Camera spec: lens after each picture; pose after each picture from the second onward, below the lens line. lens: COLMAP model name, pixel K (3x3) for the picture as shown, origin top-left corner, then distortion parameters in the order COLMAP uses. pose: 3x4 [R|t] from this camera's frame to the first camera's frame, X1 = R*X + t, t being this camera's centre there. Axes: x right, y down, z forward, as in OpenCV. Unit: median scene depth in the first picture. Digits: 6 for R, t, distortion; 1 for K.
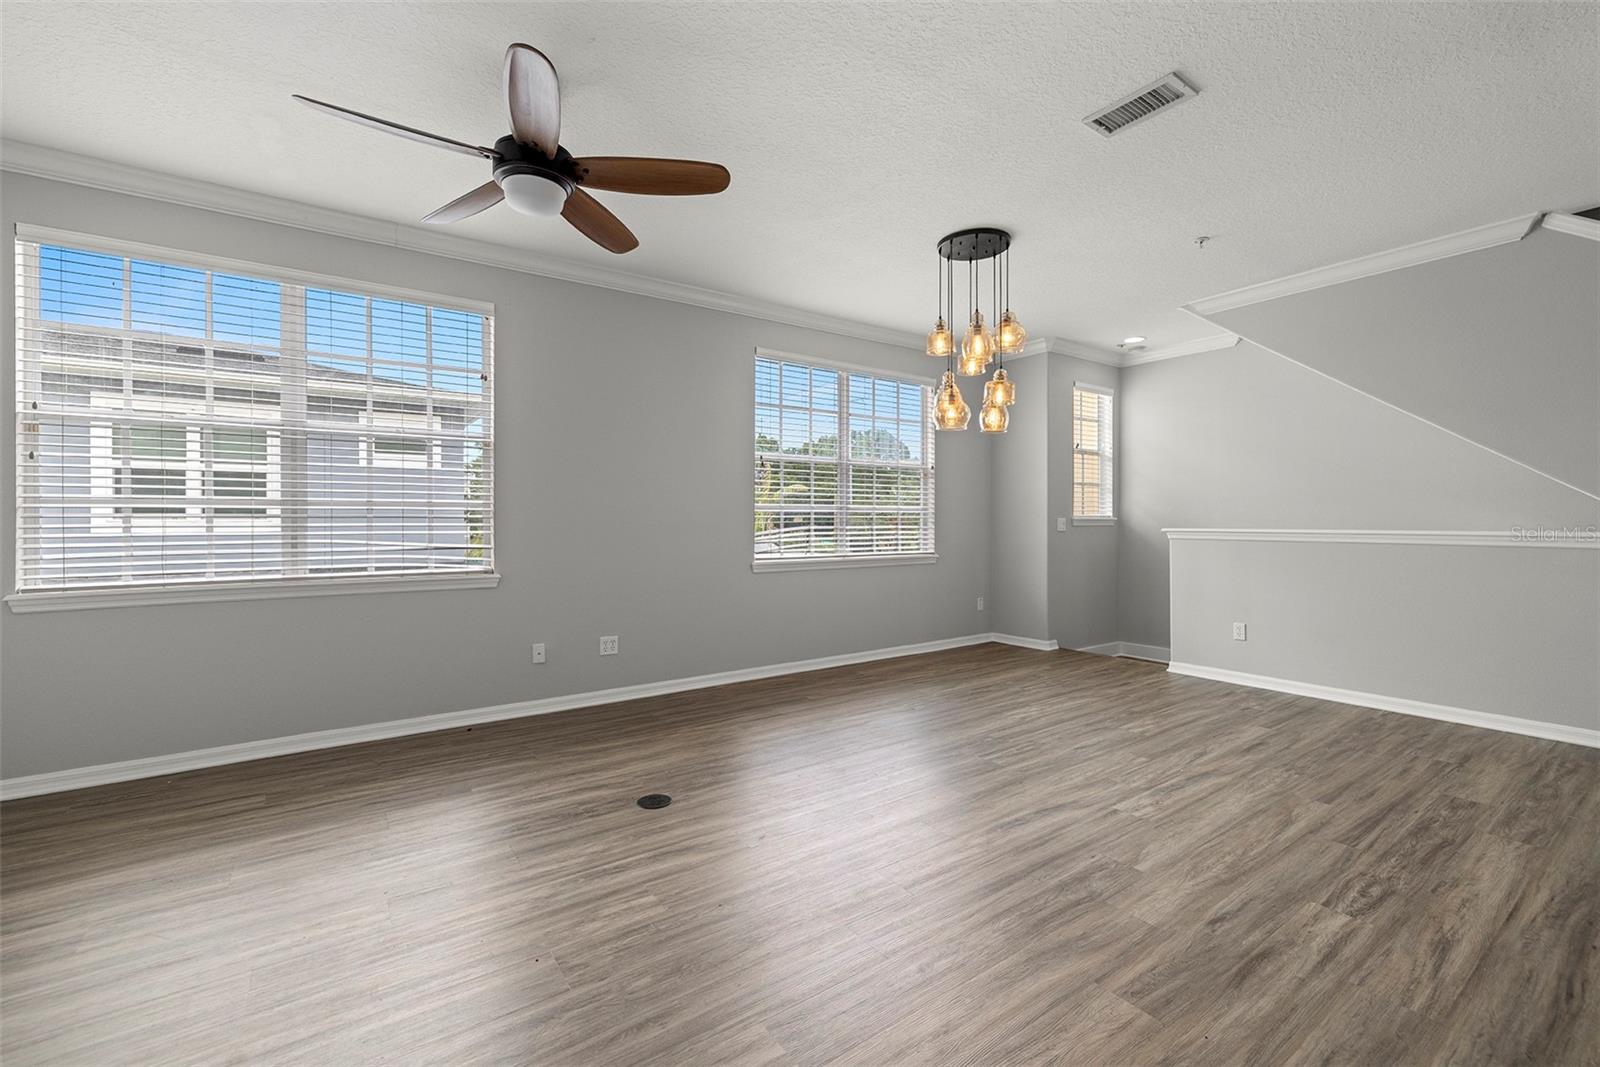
lens RADIAL K [[675.7, 0, 793.7], [0, 675.7, 521.3], [0, 0, 1]] dist [-0.000542, 0.000005]
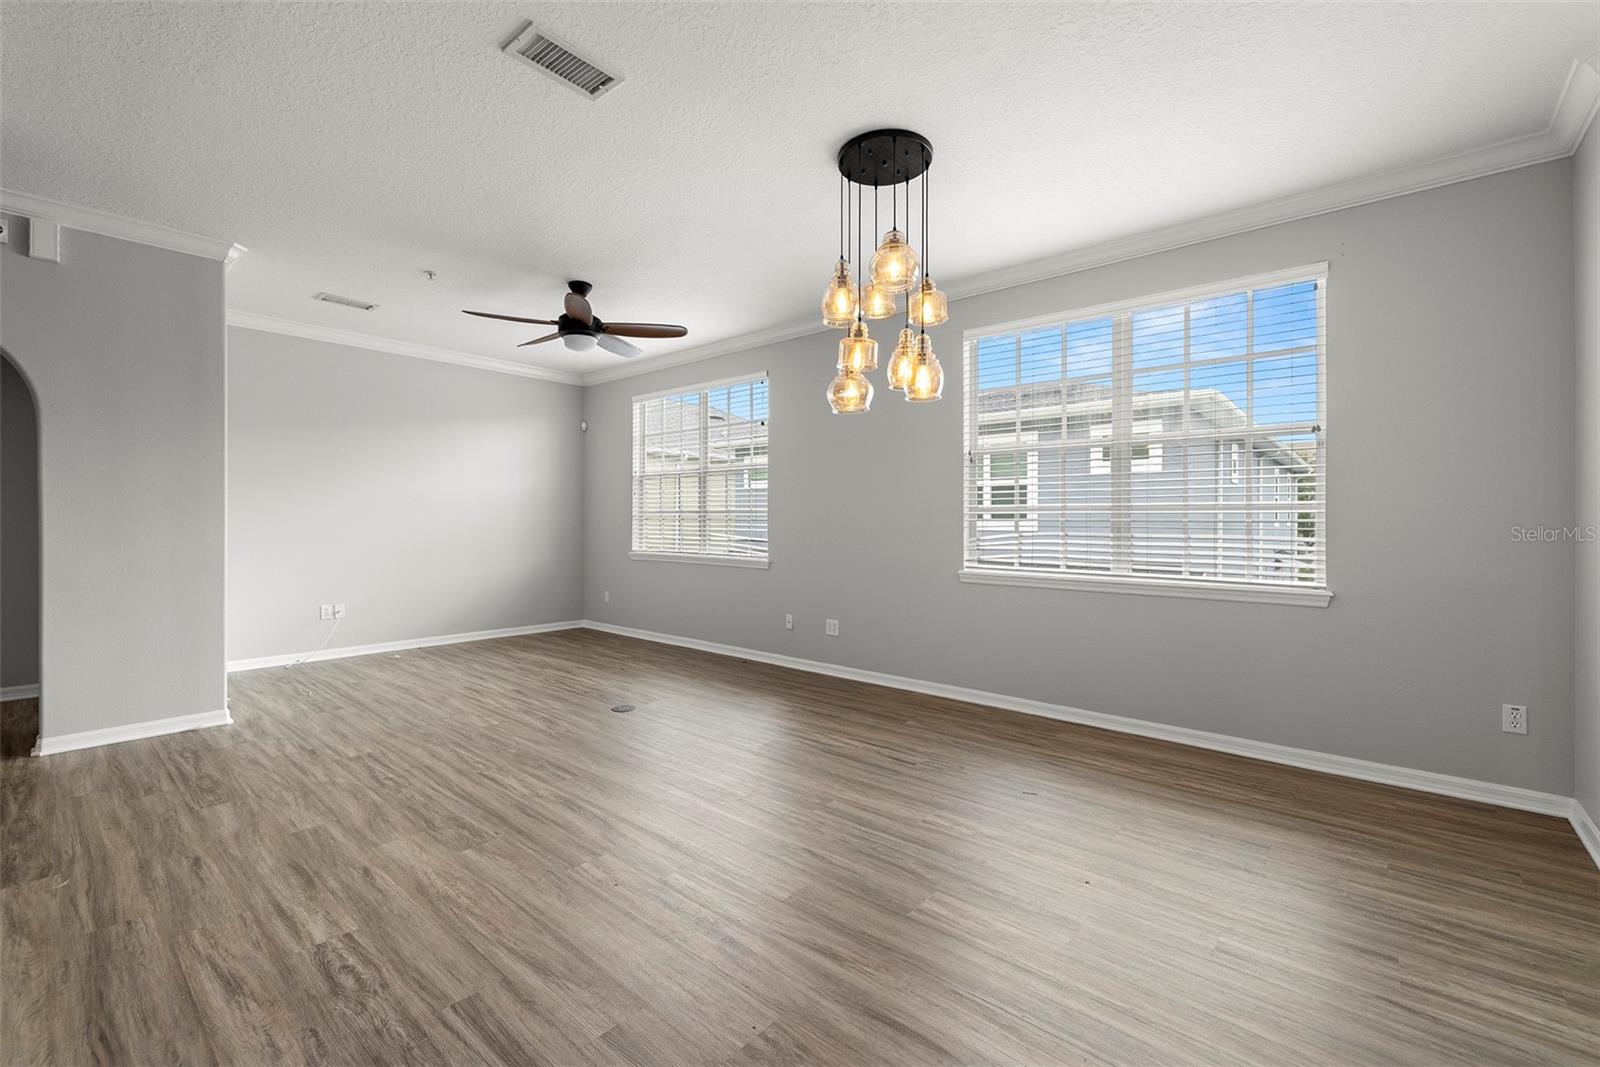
lens RADIAL K [[675.7, 0, 792.2], [0, 675.7, 519.4], [0, 0, 1]] dist [-0.000542, 0.000005]
pose [[0.242047, -0.000303, -0.970264, 1.257823], [-0.006311, 0.999978, -0.001887, -0.006493], [0.970244, 0.006580, 0.242040, 0.932881]]
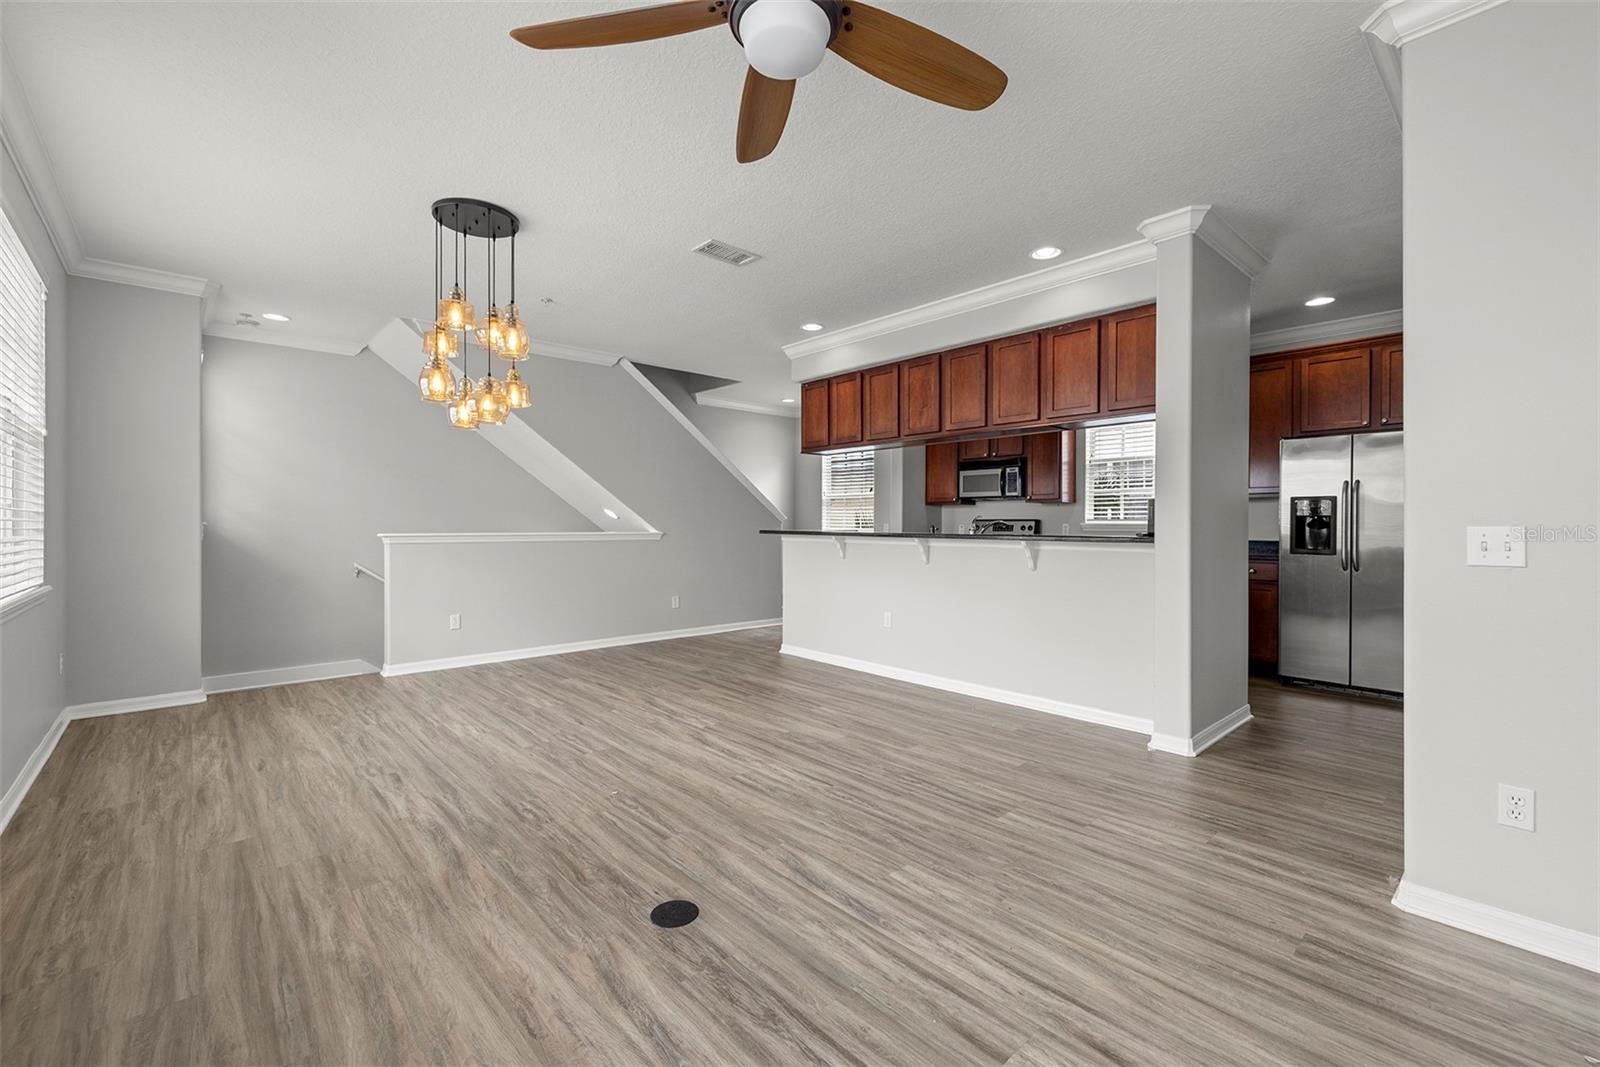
lens RADIAL K [[675.7, 0, 796.9], [0, 675.7, 532.9], [0, 0, 1]] dist [-0.000542, 0.000005]
pose [[-0.129869, -0.011336, 0.991466, -0.876289], [0.001192, 0.999932, 0.011589, -0.001799], [-0.991531, 0.002687, -0.129846, 0.900669]]
